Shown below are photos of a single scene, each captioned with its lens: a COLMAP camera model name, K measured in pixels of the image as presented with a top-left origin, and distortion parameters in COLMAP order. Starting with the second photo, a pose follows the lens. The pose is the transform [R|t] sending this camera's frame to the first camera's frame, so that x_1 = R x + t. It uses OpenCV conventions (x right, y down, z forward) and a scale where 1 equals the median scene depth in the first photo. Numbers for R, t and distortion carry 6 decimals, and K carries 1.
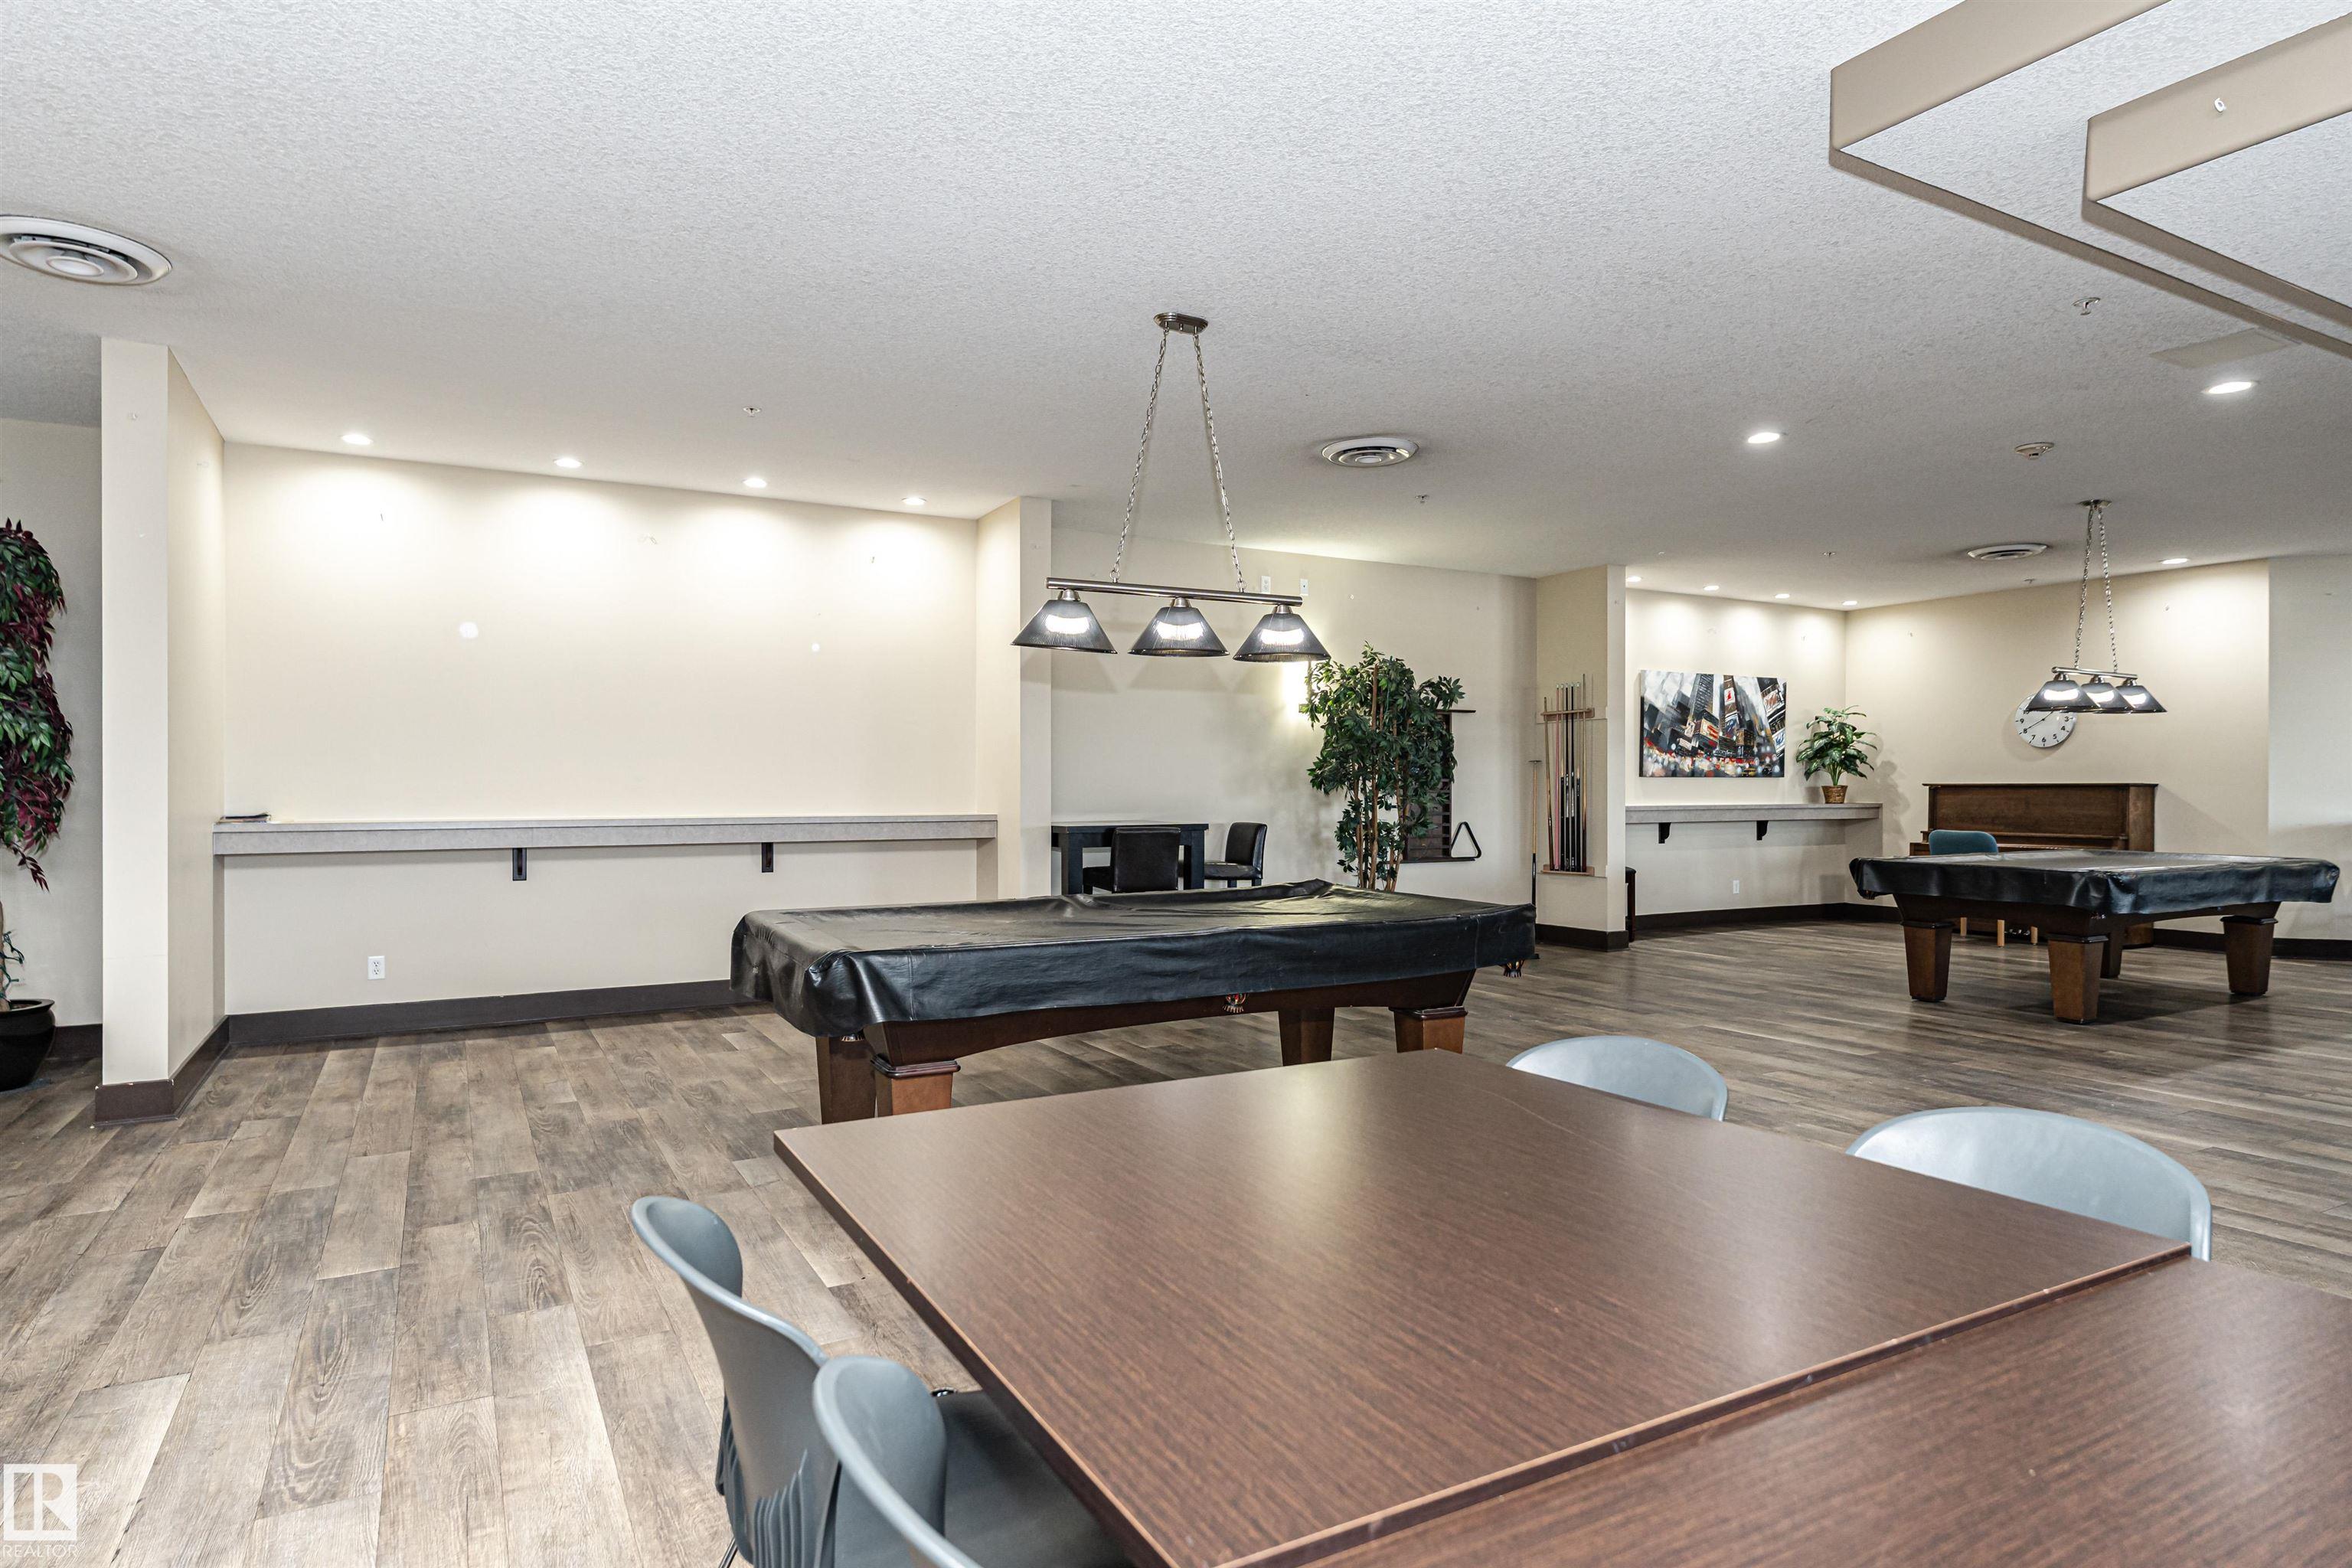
lens RADIAL K [[1303.9, 0, 1179.2], [0, 1303.9, 792.3], [0, 0, 1]] dist [0.000948, 0.000054]
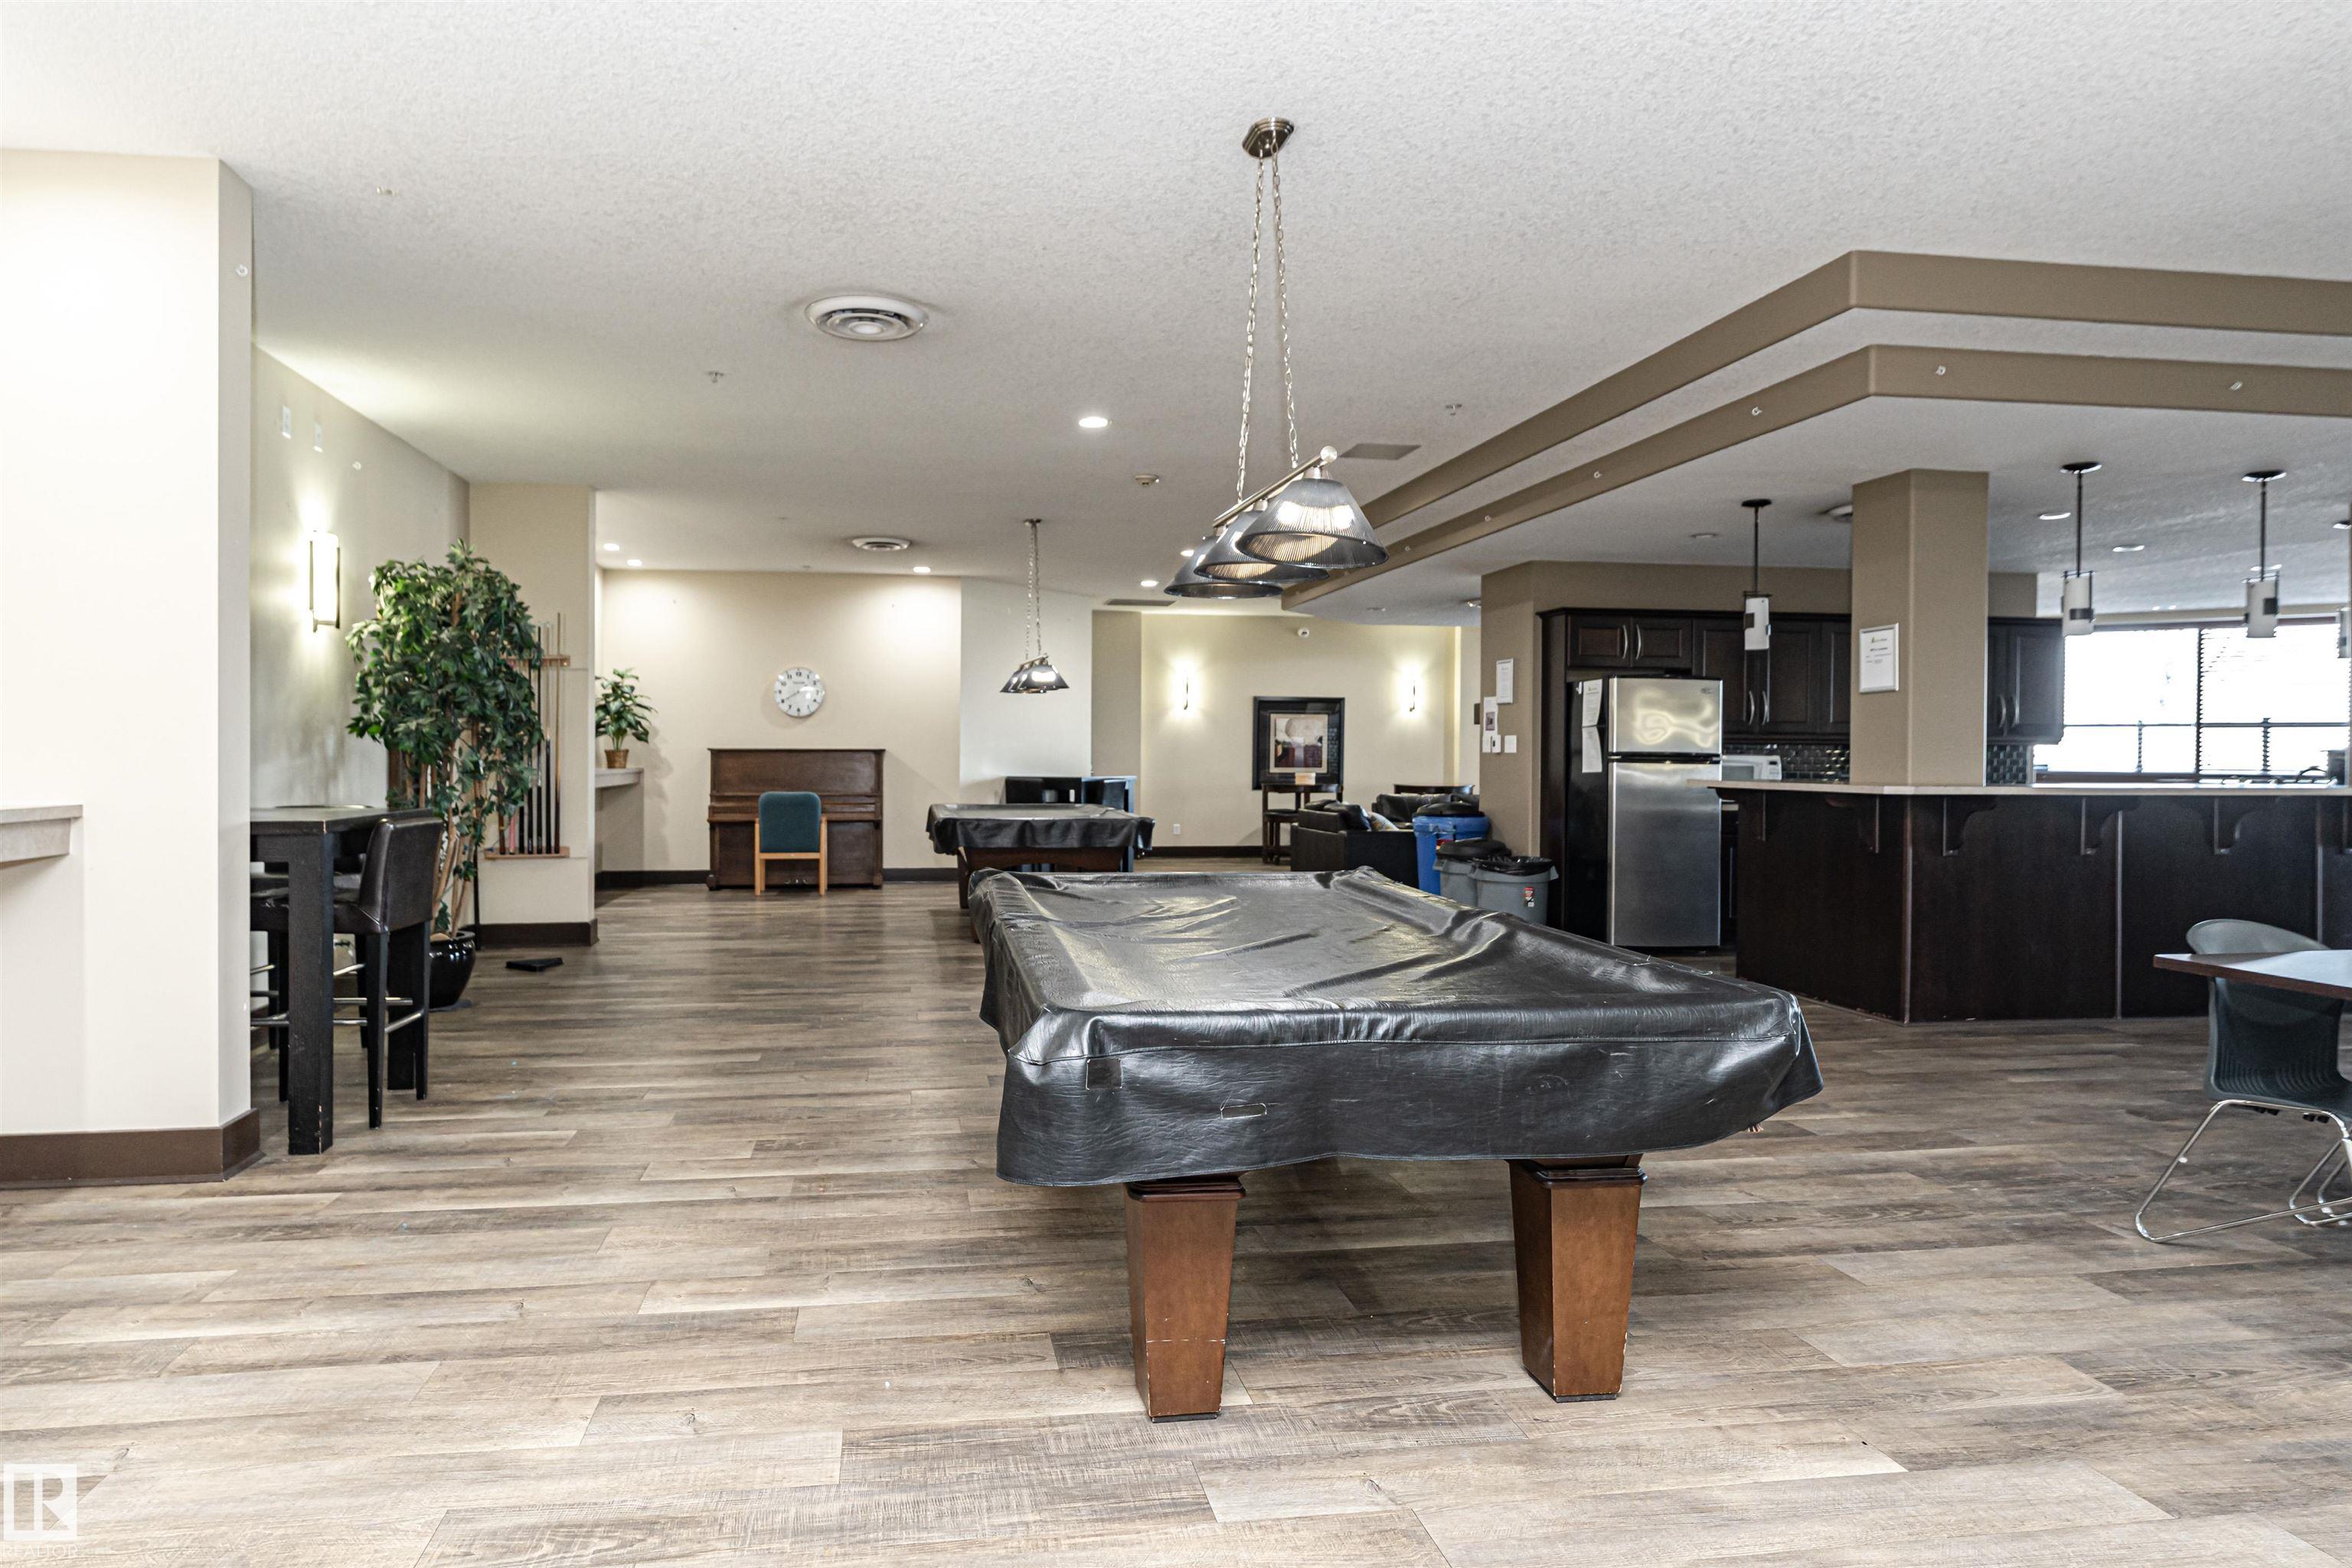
lens RADIAL K [[1303.9, 0, 1178.3], [0, 1303.9, 774.9], [0, 0, 1]] dist [0.000948, 0.000054]
pose [[0.358209, -0.013445, 0.933545, -0.293244], [0.000512, 0.999899, 0.014204, 0.000059], [-0.933641, -0.004610, 0.358180, 0.311031]]
